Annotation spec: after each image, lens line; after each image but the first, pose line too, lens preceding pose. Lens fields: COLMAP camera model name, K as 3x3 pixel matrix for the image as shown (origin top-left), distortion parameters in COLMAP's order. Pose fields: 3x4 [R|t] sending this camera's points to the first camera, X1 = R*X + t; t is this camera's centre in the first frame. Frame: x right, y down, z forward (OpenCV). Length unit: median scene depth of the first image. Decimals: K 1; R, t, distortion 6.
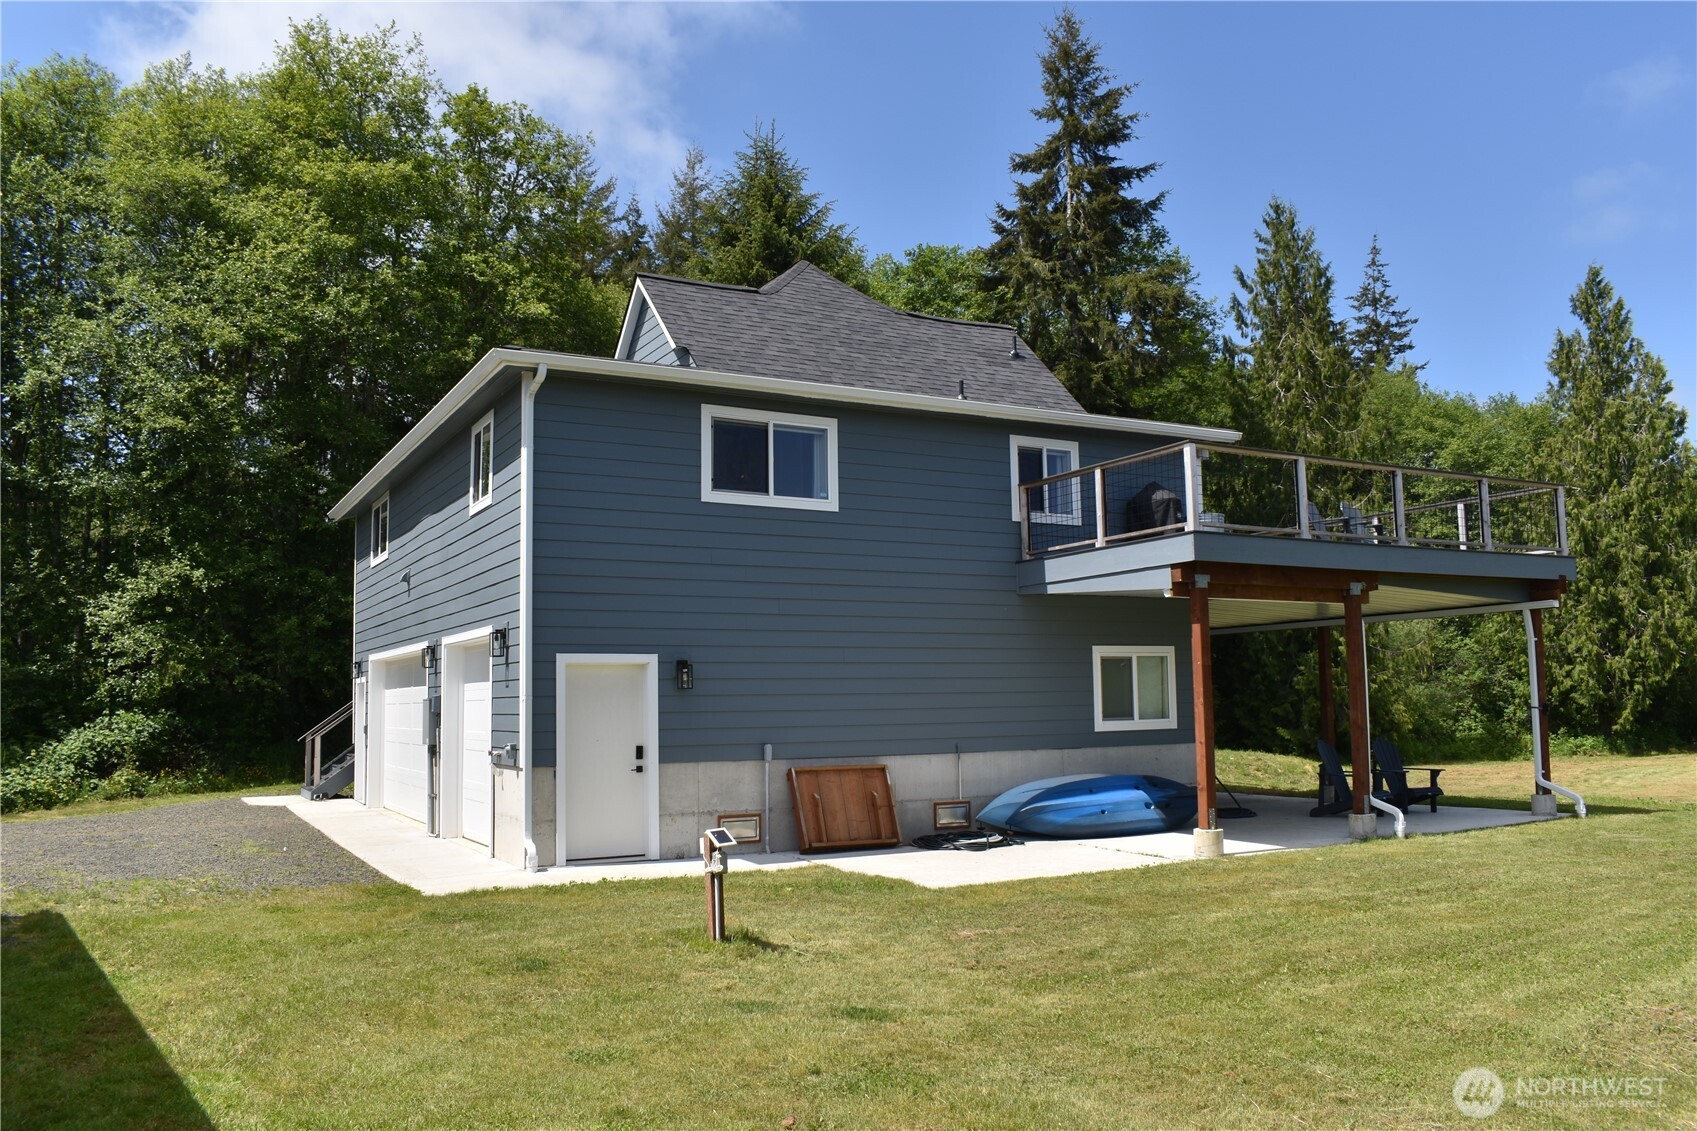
lens RADIAL K [[1335.0, 0, 853.8], [0, 1335.0, 576.6], [0, 0, 1]] dist [-0.076230, -0.004045]
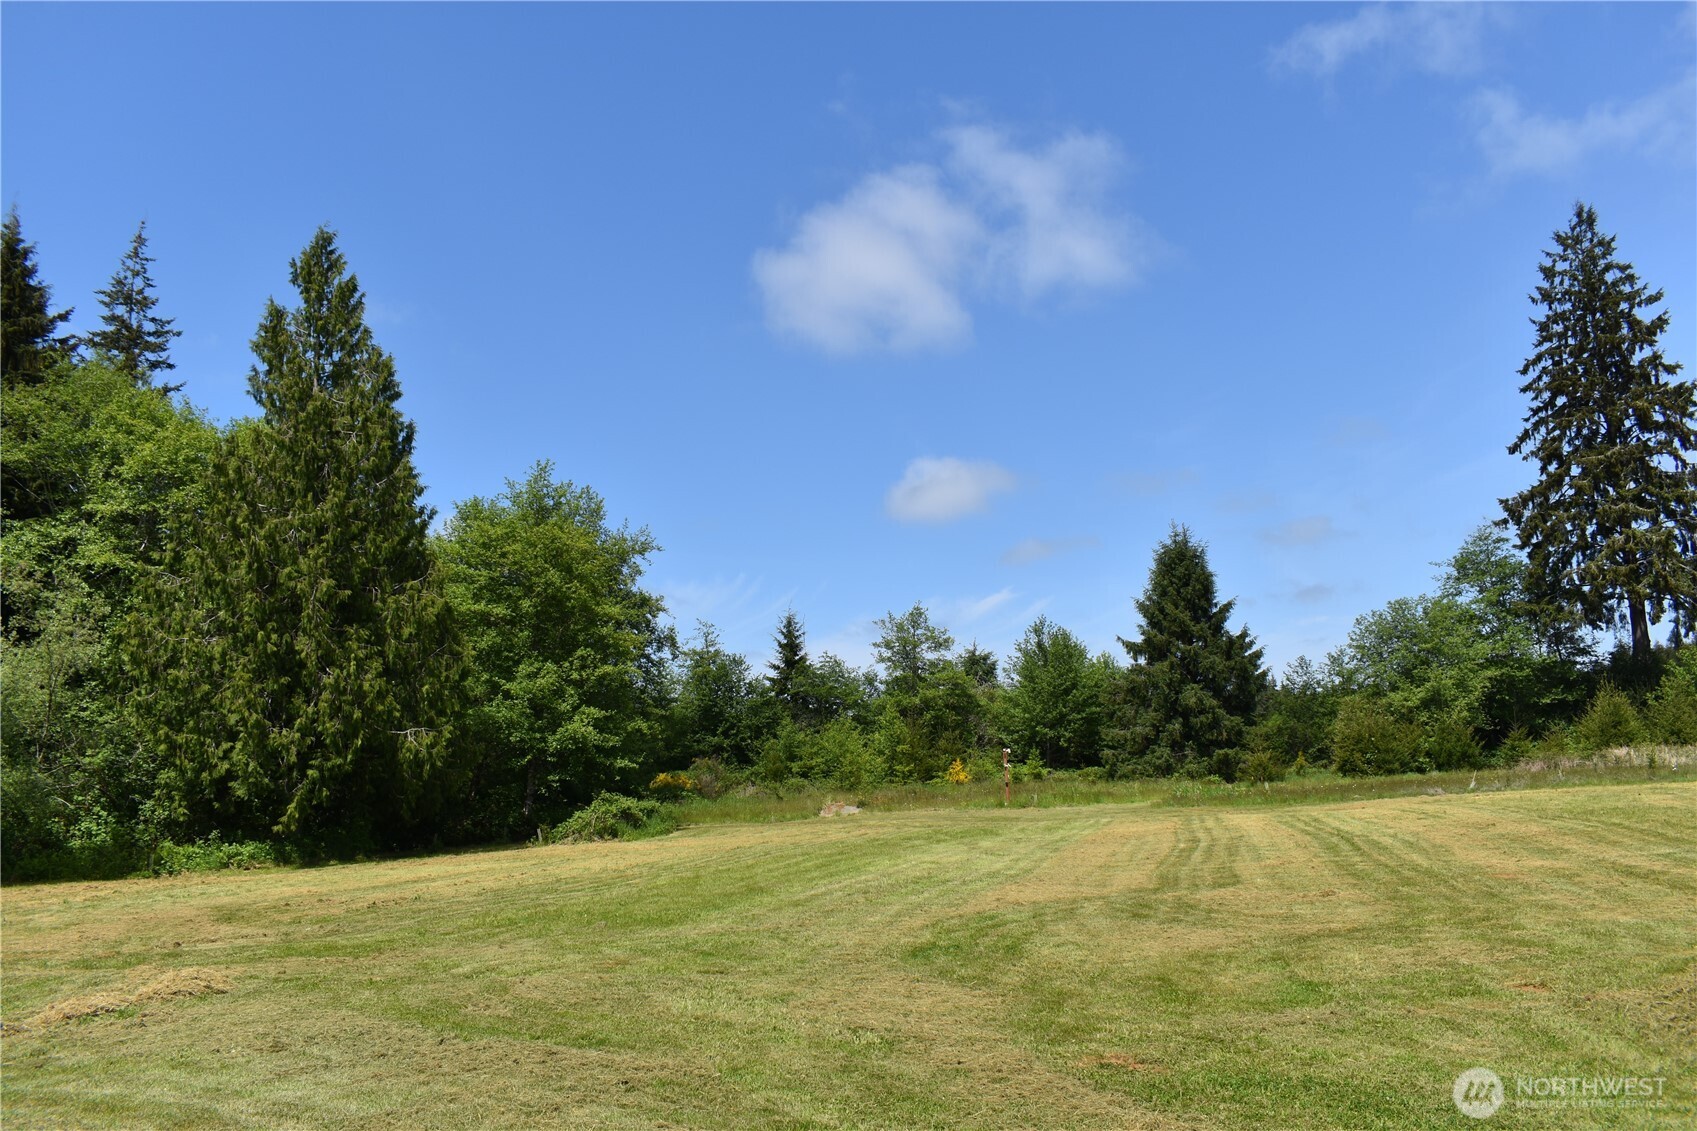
lens RADIAL K [[1335.0, 0, 841.6], [0, 1335.0, 566.0], [0, 0, 1]] dist [-0.076230, -0.004045]
pose [[0.699644, 0.110860, 0.705839, 0.272170], [-0.039359, 0.992370, -0.116849, 0.043907], [-0.713407, 0.053971, 0.698669, 0.255850]]
